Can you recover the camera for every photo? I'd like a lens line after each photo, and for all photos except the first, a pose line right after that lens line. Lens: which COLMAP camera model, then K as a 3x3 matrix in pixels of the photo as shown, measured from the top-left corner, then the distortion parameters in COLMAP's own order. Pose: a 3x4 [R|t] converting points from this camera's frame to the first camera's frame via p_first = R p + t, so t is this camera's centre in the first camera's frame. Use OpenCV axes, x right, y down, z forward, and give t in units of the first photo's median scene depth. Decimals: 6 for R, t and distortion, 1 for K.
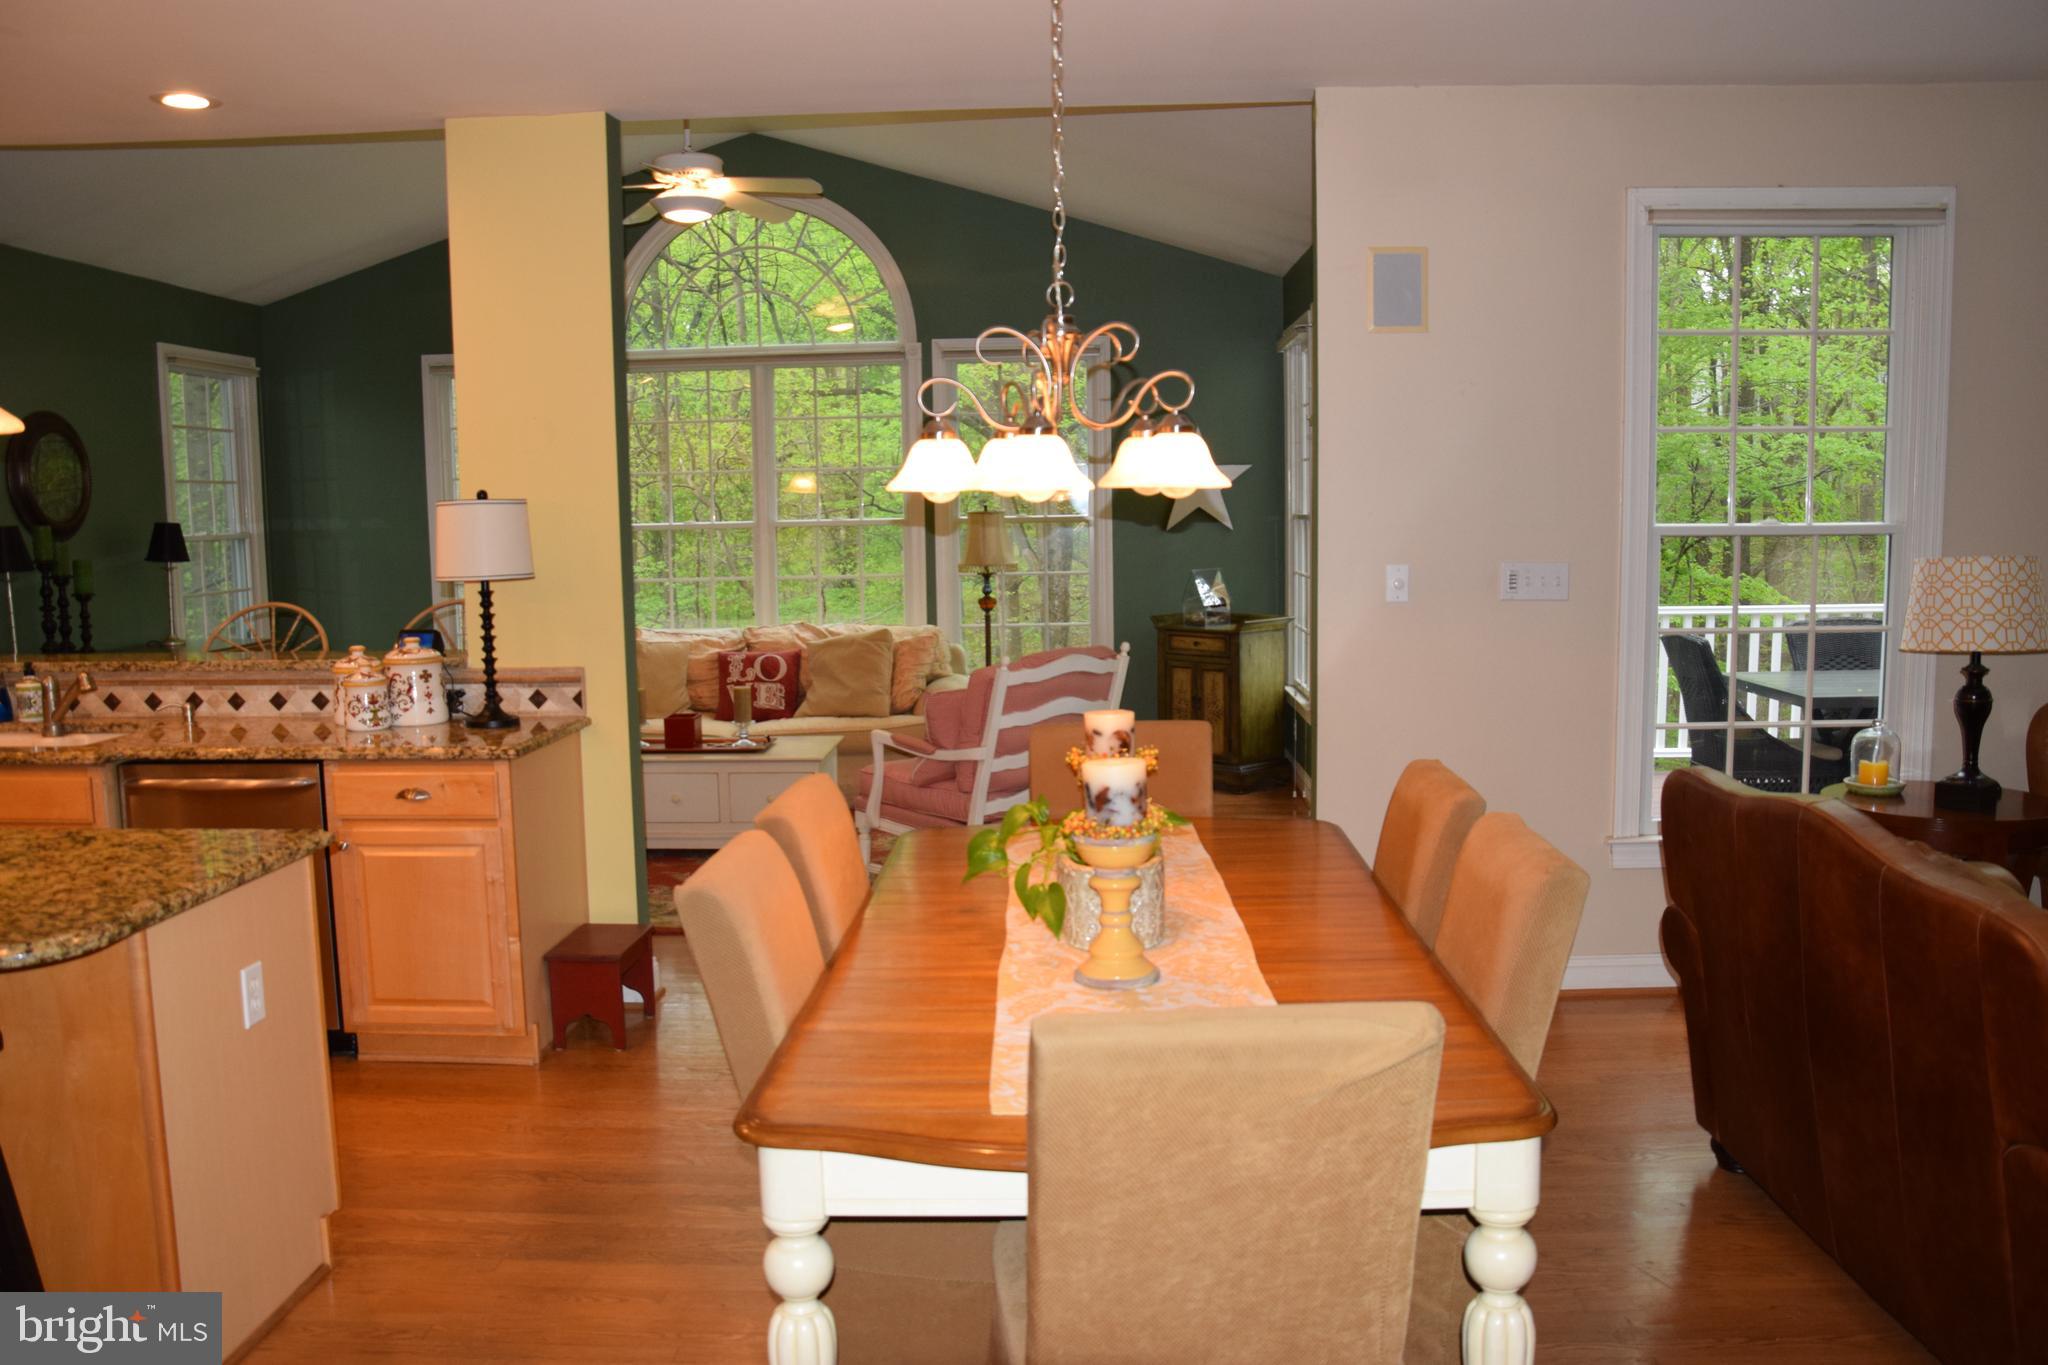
lens RADIAL K [[1618.3, 0, 1027.6], [0, 1618.3, 696.9], [0, 0, 1]] dist [-0.137404, 0.084537]
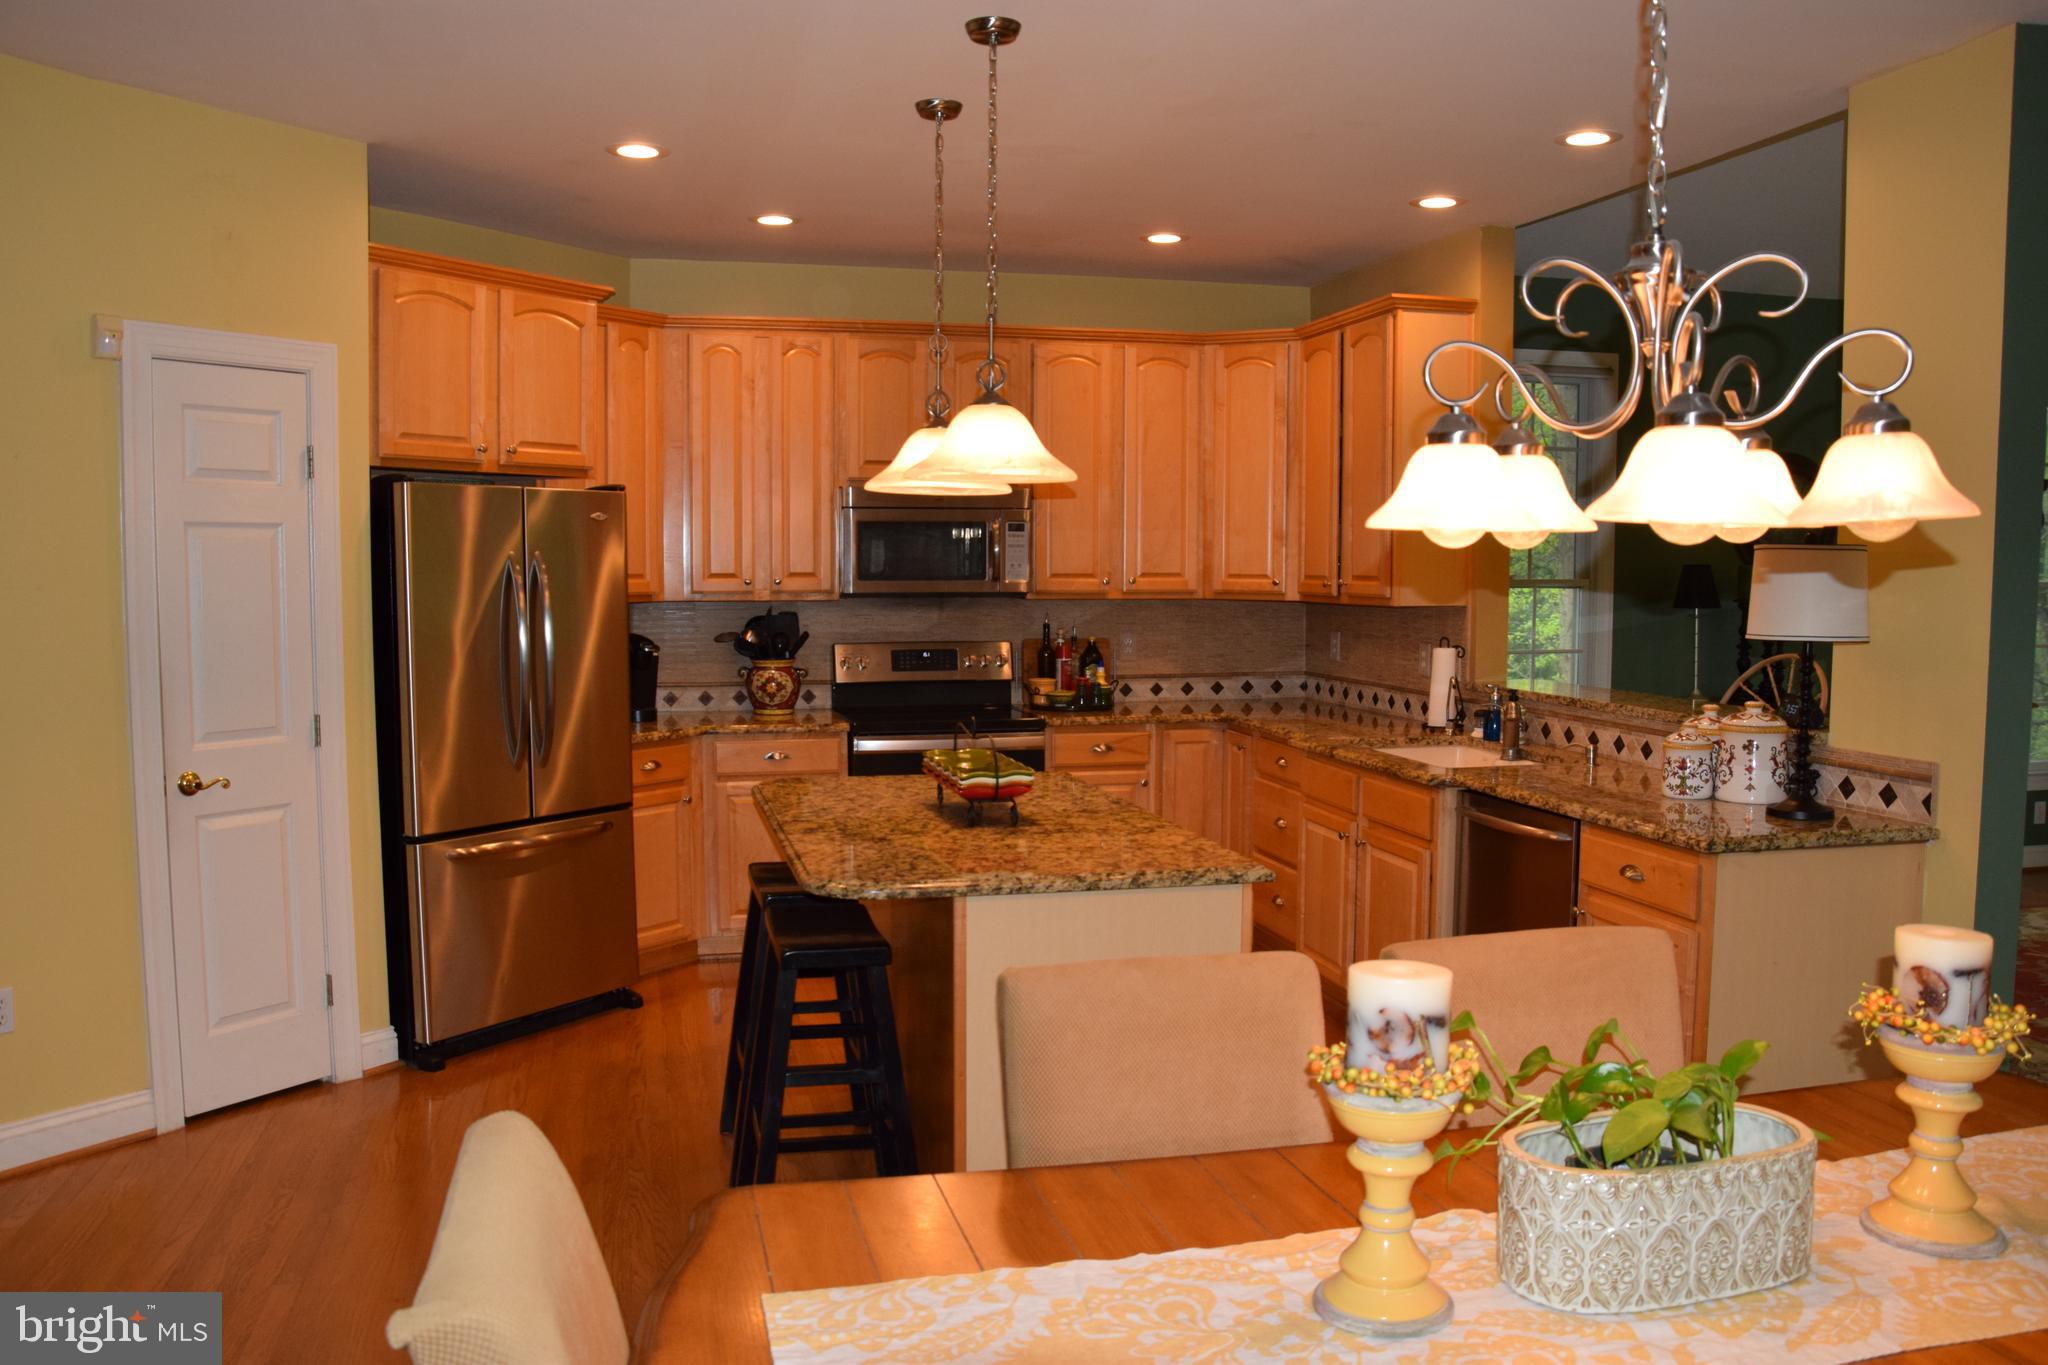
lens RADIAL K [[1618.3, 0, 1021.6], [0, 1618.3, 678.6], [0, 0, 1]] dist [-0.137404, 0.084537]
pose [[0.271910, 0.080754, -0.958929, 0.329531], [-0.119265, 0.991618, 0.049688, -0.045248], [0.954904, 0.100856, 0.279262, 0.382501]]
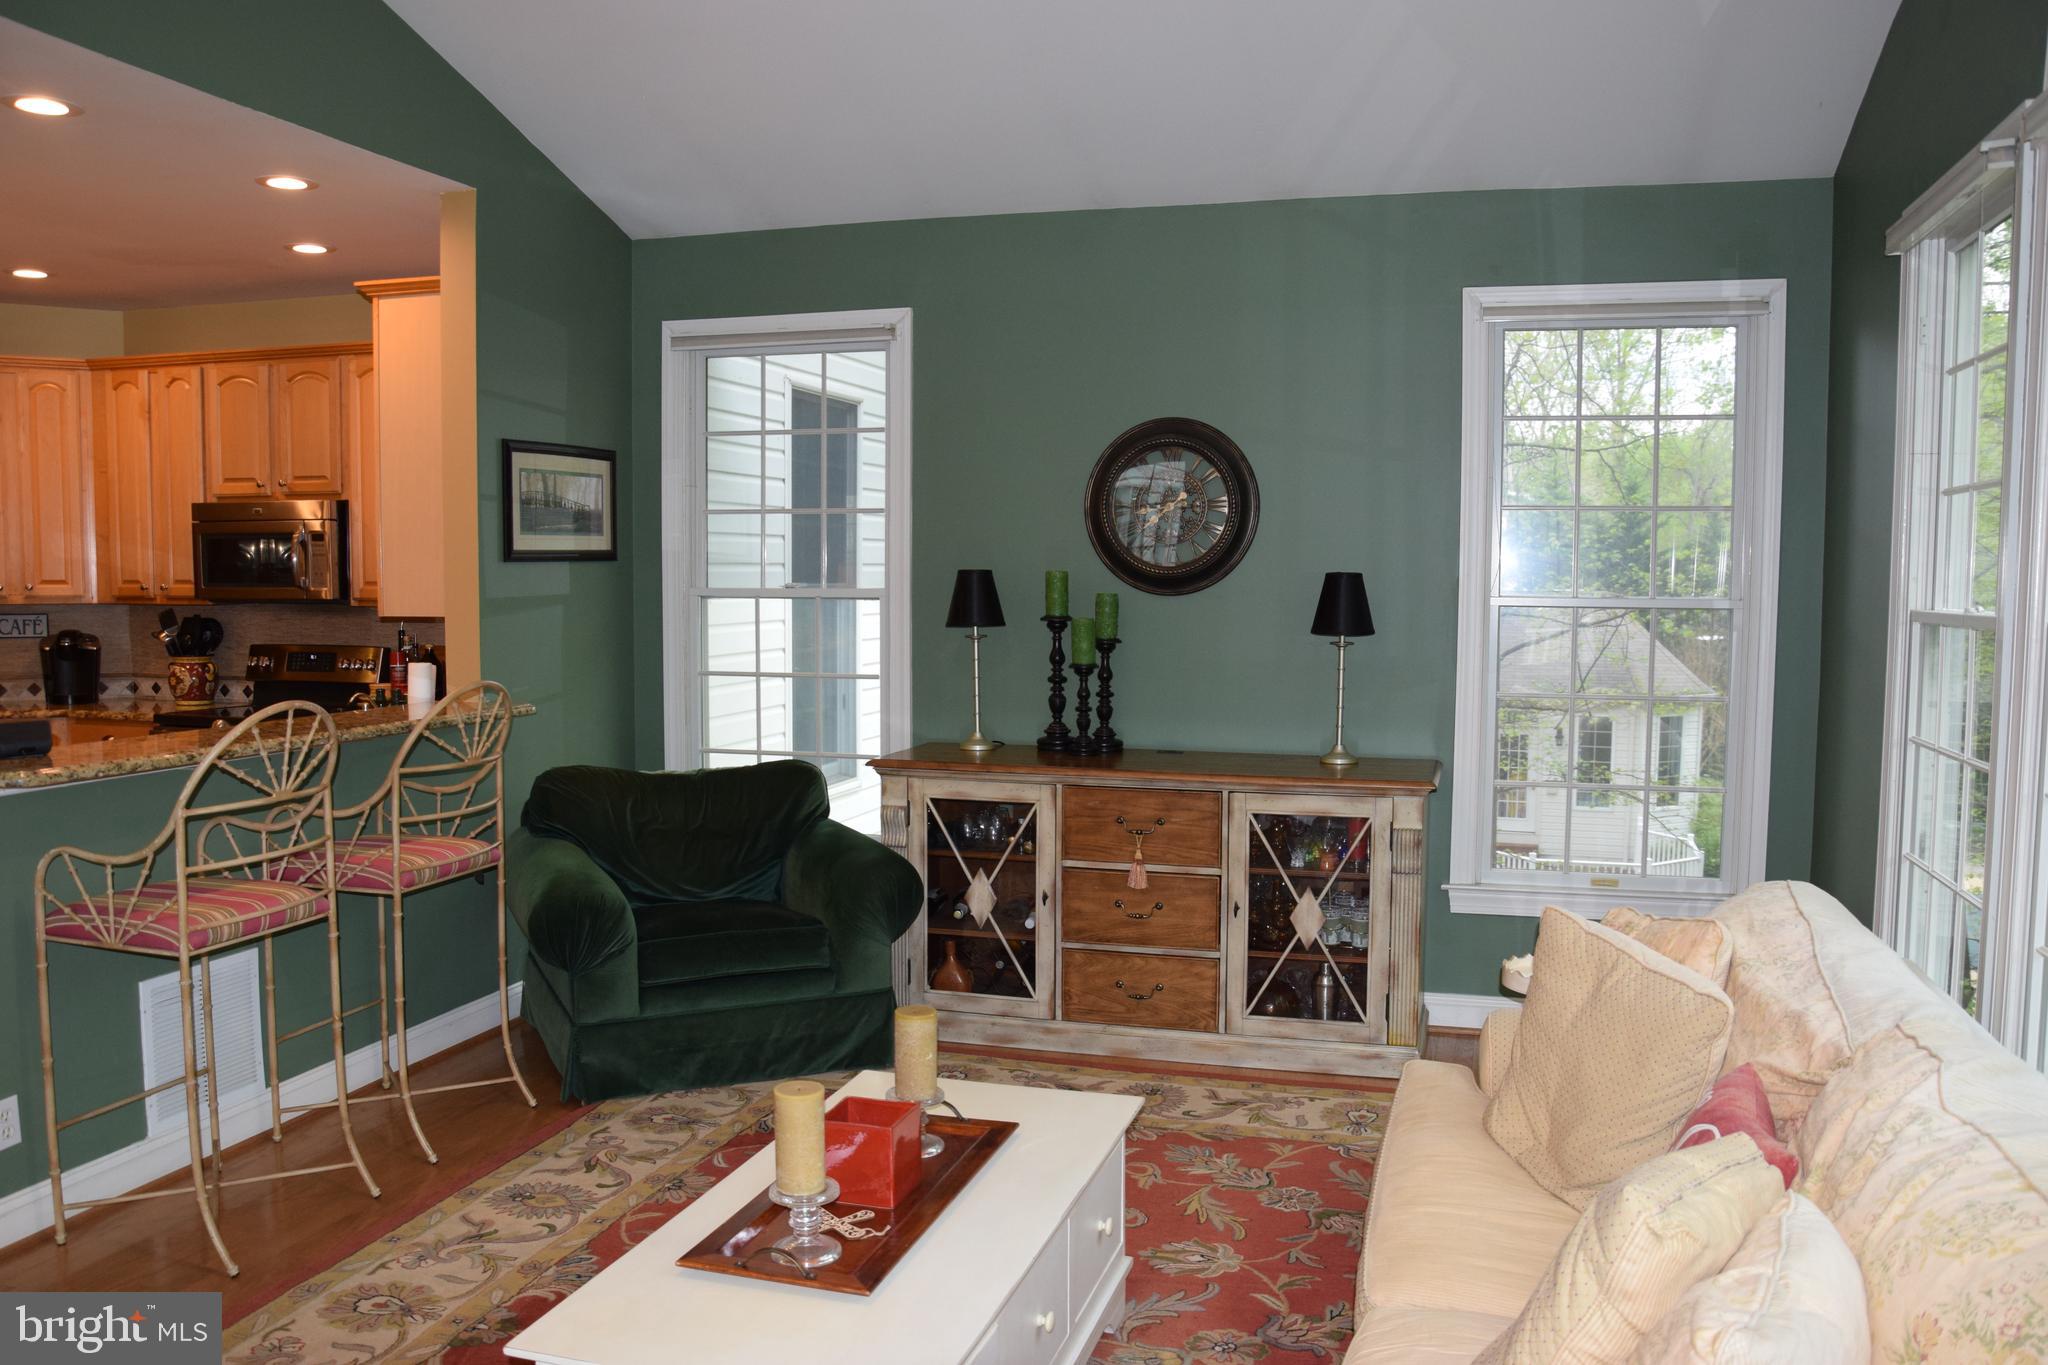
lens RADIAL K [[1618.3, 0, 982.8], [0, 1618.3, 660.2], [0, 0, 1]] dist [-0.137404, 0.084537]
pose [[-0.263135, 0.067723, -0.962379, 0.209083], [-0.114839, 0.988242, 0.100943, -0.207874], [0.957900, 0.137081, -0.252264, 1.704057]]
